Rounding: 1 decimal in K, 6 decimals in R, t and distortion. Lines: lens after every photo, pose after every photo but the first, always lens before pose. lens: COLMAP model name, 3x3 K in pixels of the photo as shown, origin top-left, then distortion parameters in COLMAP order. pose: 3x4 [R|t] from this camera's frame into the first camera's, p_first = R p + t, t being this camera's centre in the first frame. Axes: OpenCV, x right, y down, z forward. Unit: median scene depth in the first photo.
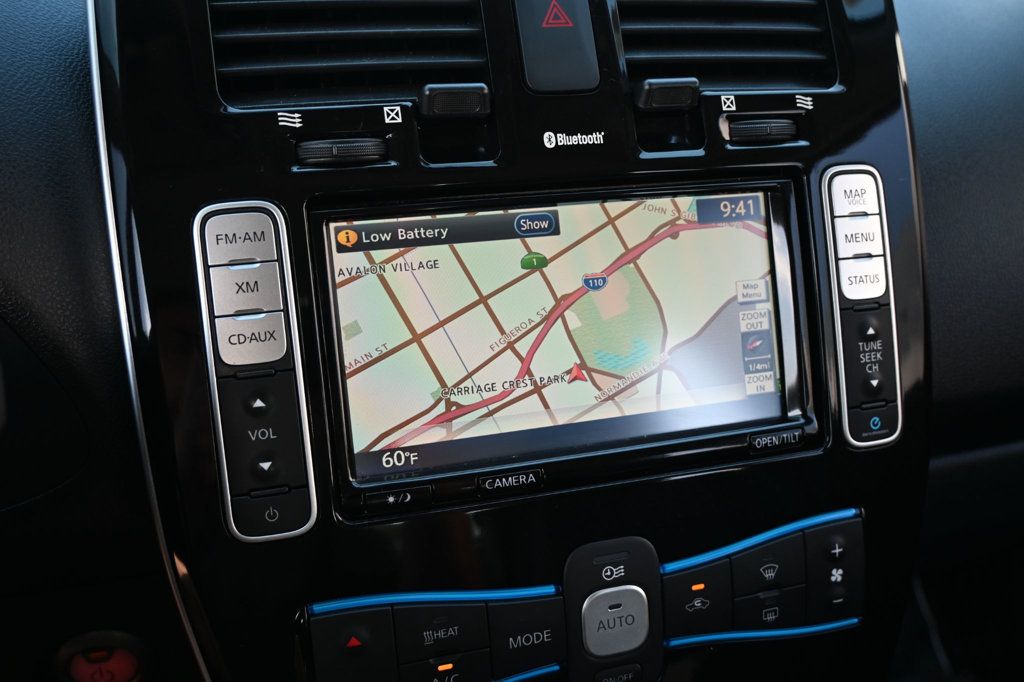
lens RADIAL K [[808.2, 0, 504.3], [0, 808.2, 340.0], [0, 0, 1]] dist [-0.007015, 0.016446]
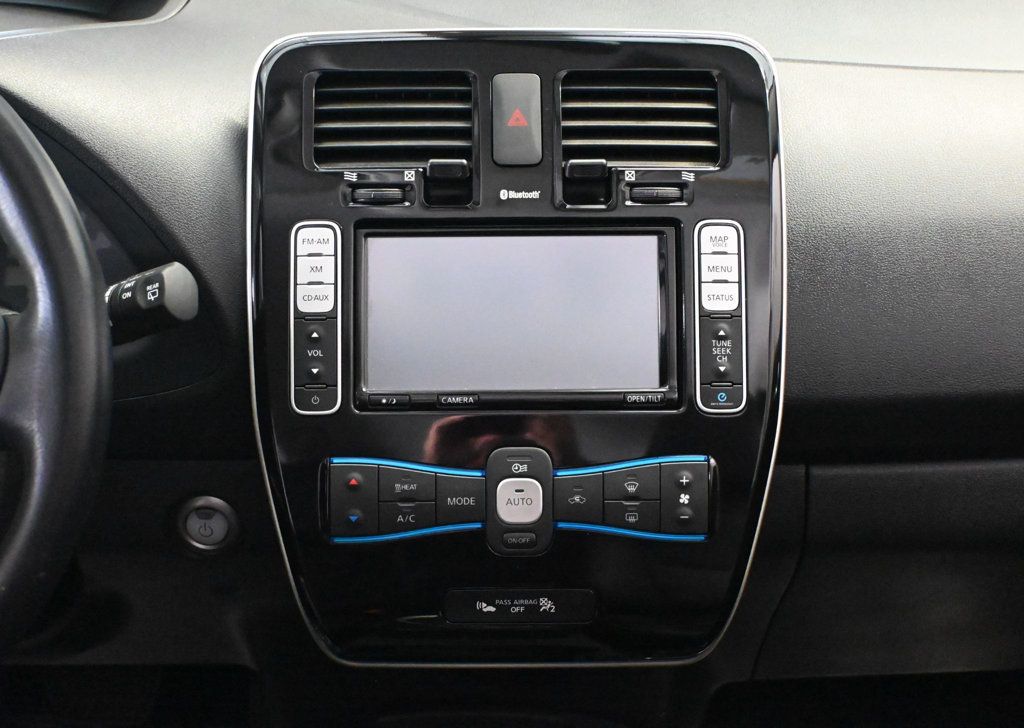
lens RADIAL K [[1418.0, 0, 515.7], [0, 1418.0, 367.5], [0, 0, 1]] dist [0.084523, 0.000000]
pose [[0.968530, 0.074589, -0.237459, 0.763031], [-0.097625, 0.991434, -0.086762, 0.333446], [0.228953, 0.107213, 0.967515, -1.673665]]
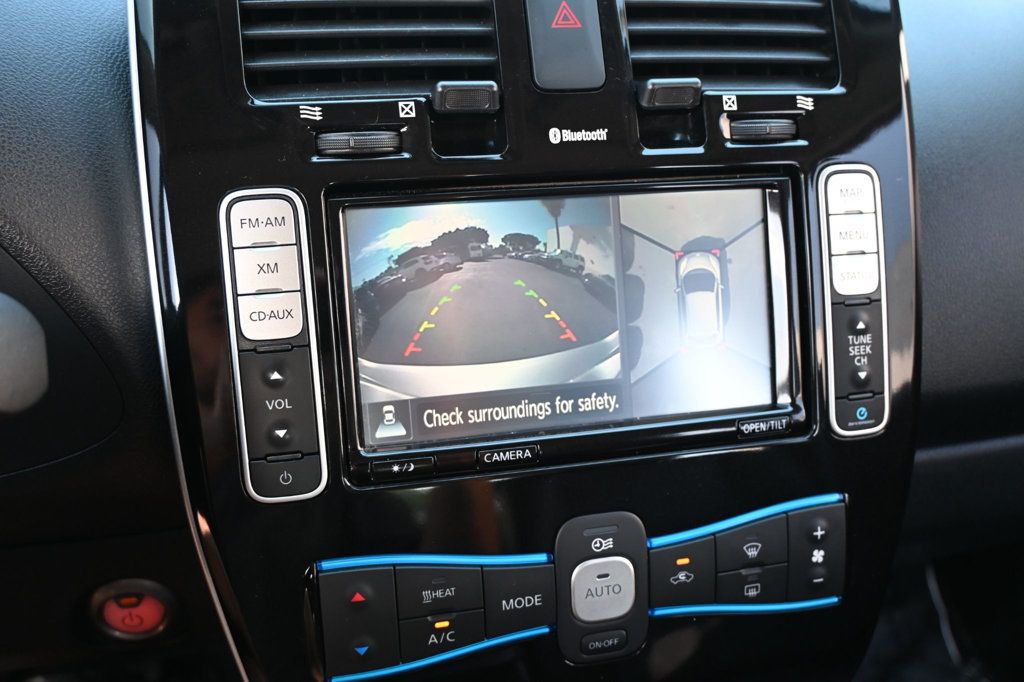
lens RADIAL K [[808.2, 0, 506.3], [0, 808.2, 339.7], [0, 0, 1]] dist [-0.007015, 0.016446]
pose [[0.998783, 0.031448, -0.037985, 0.040175], [-0.030329, 0.999099, 0.029683, -0.010387], [0.038884, -0.028495, 0.998837, -0.063865]]
